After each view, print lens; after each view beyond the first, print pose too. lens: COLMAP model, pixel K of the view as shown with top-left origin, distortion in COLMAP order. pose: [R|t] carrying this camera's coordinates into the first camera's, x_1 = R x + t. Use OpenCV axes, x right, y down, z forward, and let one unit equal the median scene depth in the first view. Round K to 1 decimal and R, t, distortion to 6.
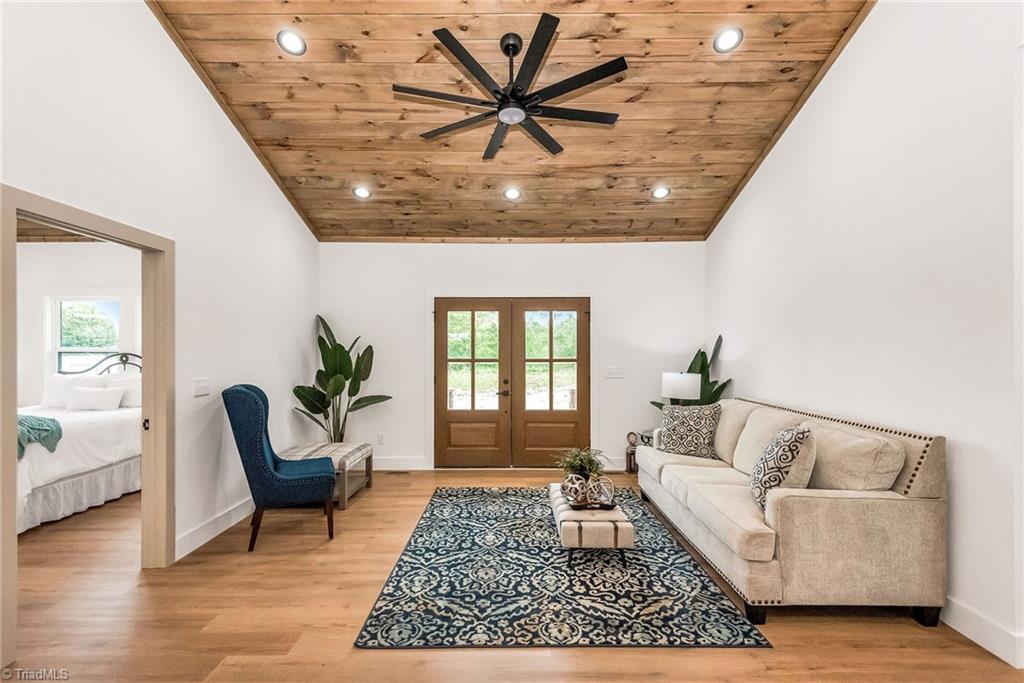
lens RADIAL K [[472.8, 0, 507.2], [0, 472.8, 354.1], [0, 0, 1]] dist [0.039933, -0.021116]
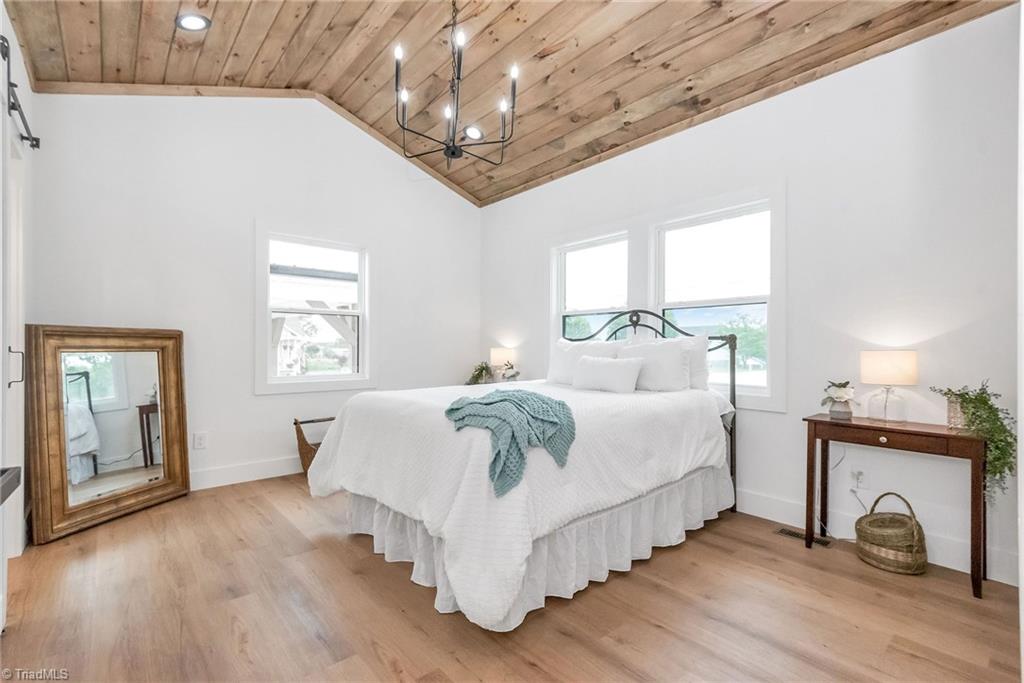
lens RADIAL K [[453.3, 0, 514.3], [0, 453.3, 352.2], [0, 0, 1]] dist [0.027151, -0.019581]
pose [[0.666126, 0.008183, -0.745795, -0.560040], [-0.005473, 0.999967, 0.006083, 0.070472], [0.745820, 0.000030, 0.666148, 0.579865]]
